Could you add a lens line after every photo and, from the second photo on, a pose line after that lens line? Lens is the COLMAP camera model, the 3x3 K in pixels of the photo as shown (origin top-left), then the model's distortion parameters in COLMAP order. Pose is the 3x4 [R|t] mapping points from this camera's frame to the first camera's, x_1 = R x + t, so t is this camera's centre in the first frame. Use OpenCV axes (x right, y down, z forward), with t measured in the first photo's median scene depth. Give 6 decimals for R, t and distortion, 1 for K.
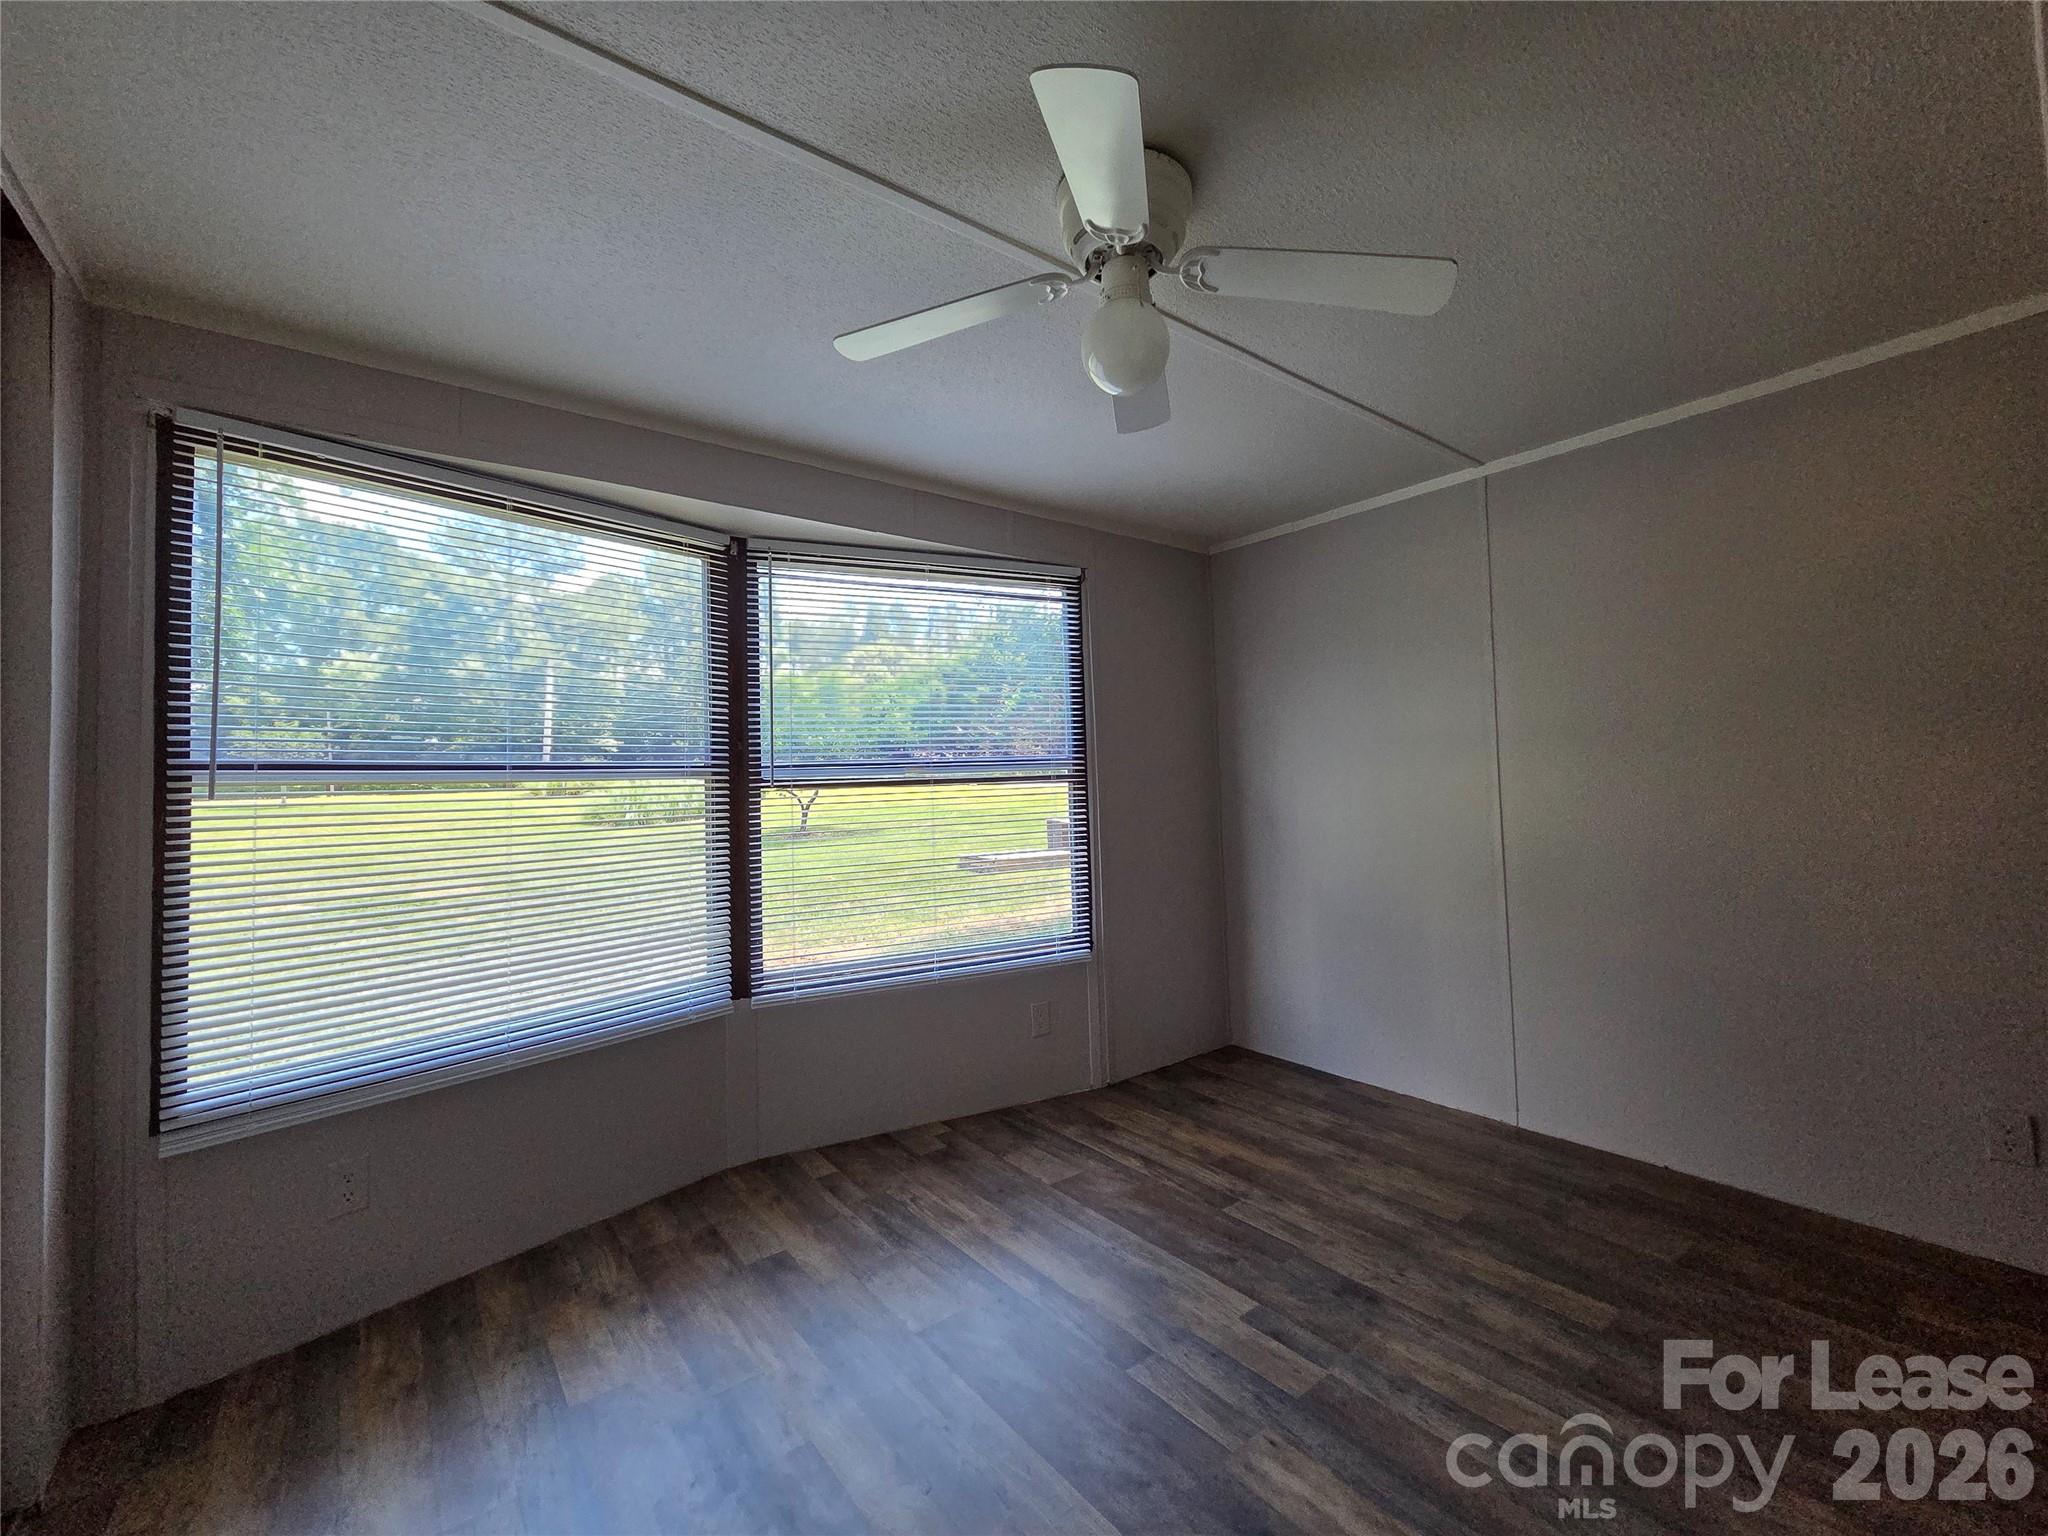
lens RADIAL K [[834.3, 0, 1034.9], [0, 834.3, 754.5], [0, 0, 1]] dist [0.002994, -0.001011]
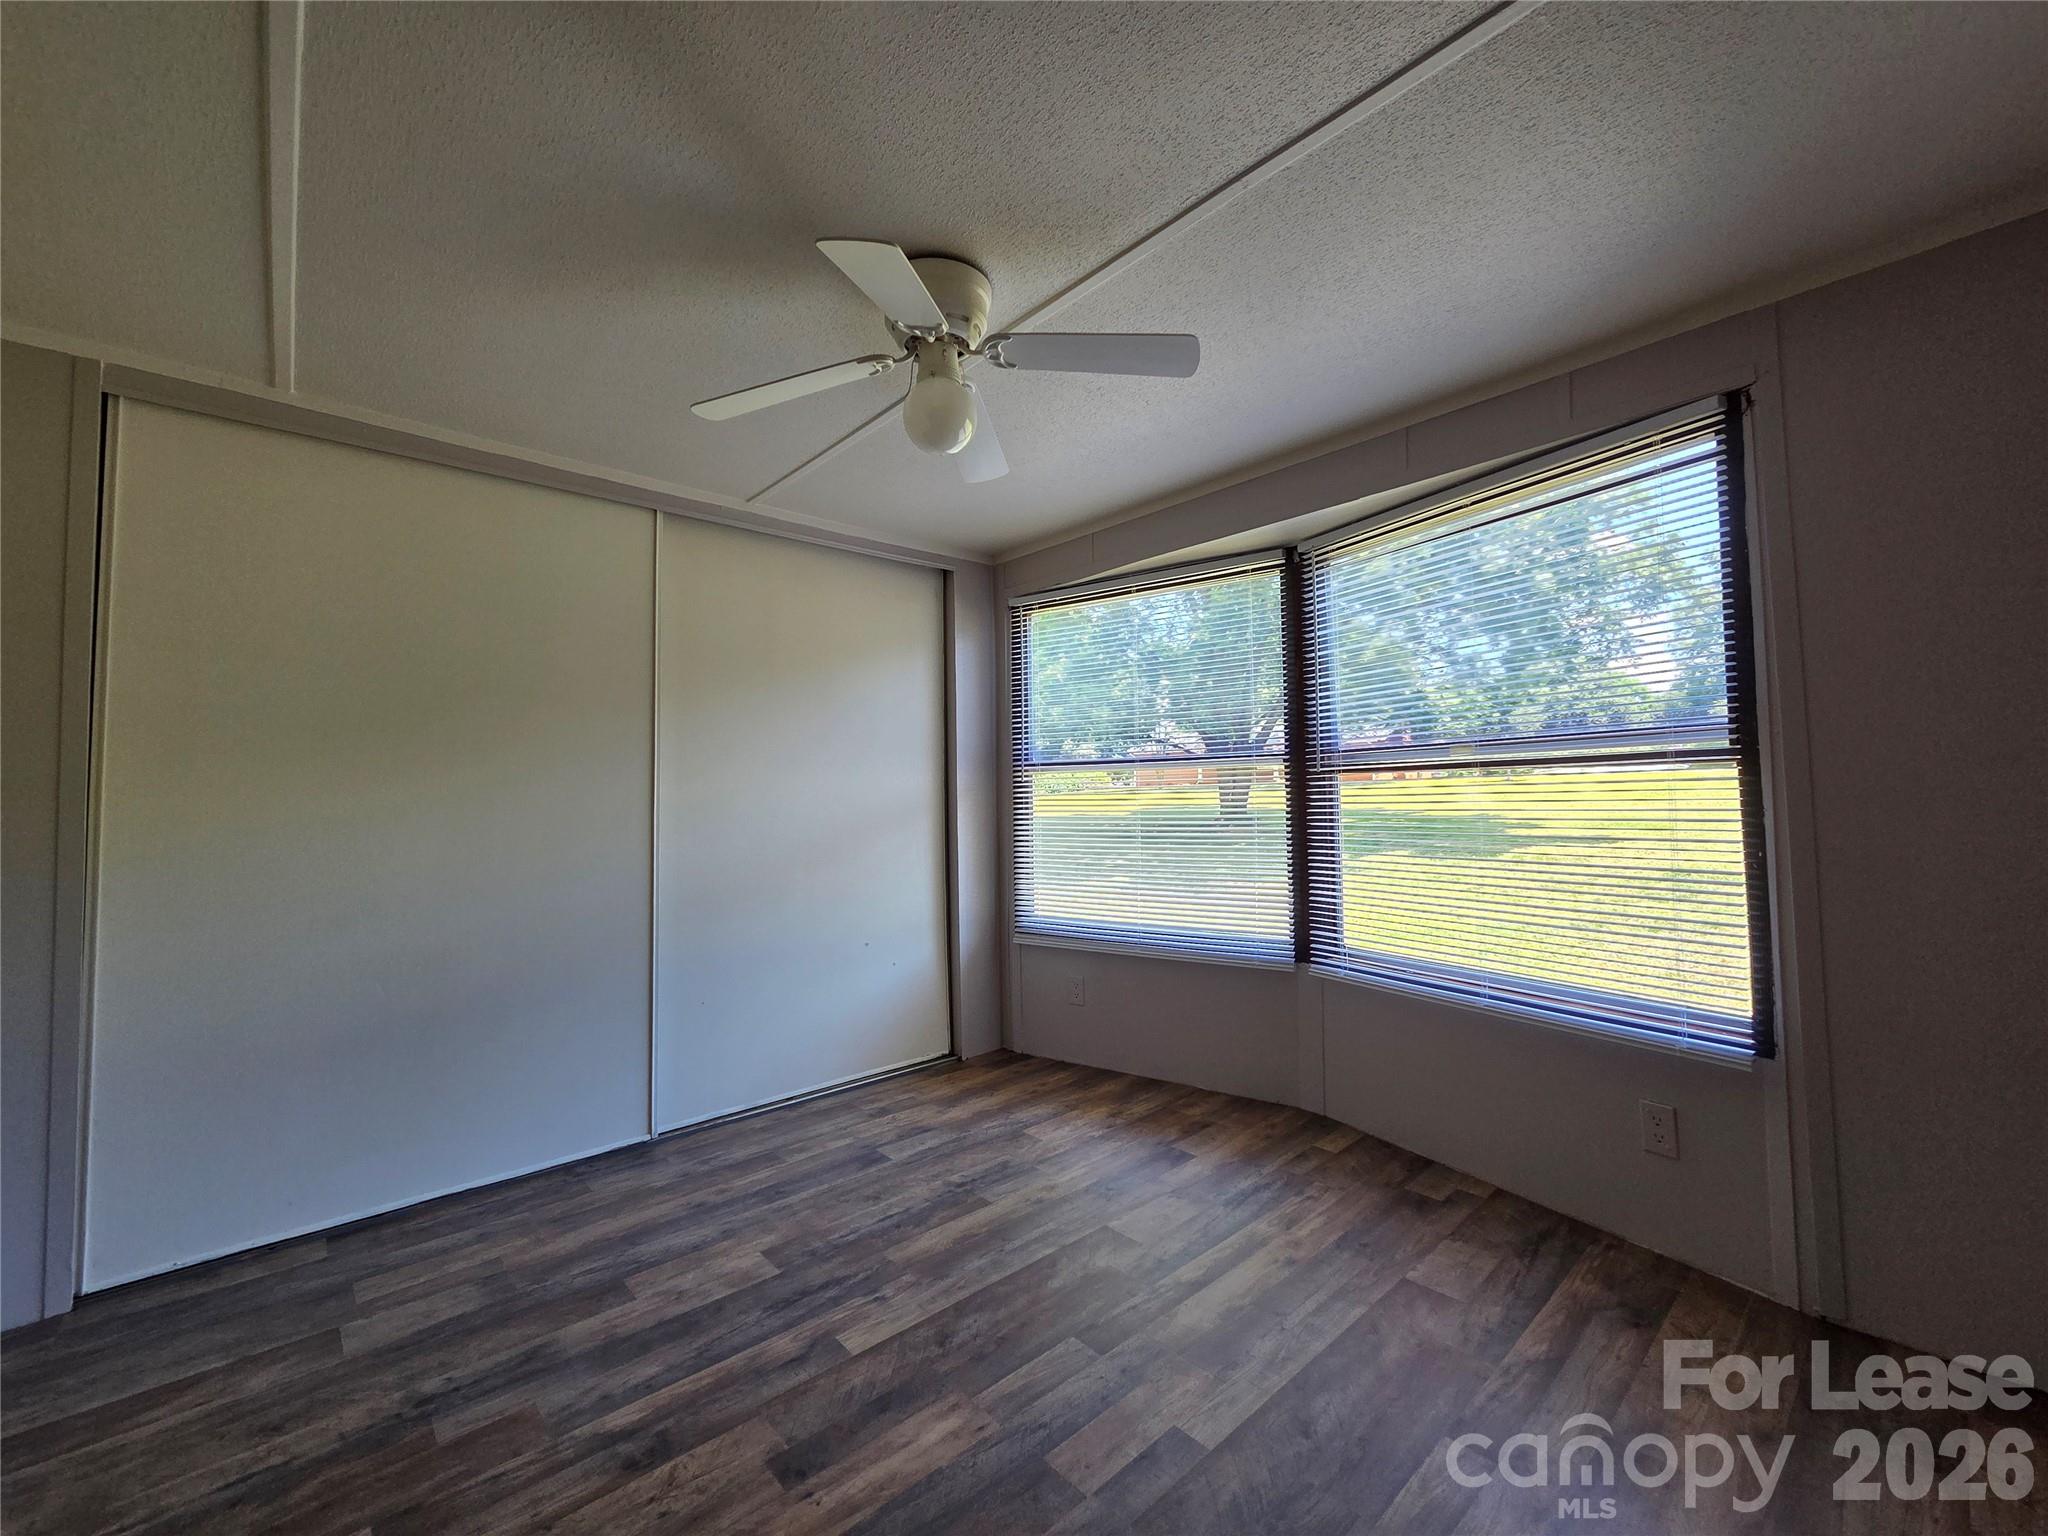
lens RADIAL K [[834.3, 0, 1034.9], [0, 834.3, 754.5], [0, 0, 1]] dist [0.002994, -0.001011]
pose [[0.073905, -0.015406, -0.997146, 0.788365], [0.055119, 0.998415, -0.011340, 0.010076], [0.995741, -0.054124, 0.074637, 0.617879]]
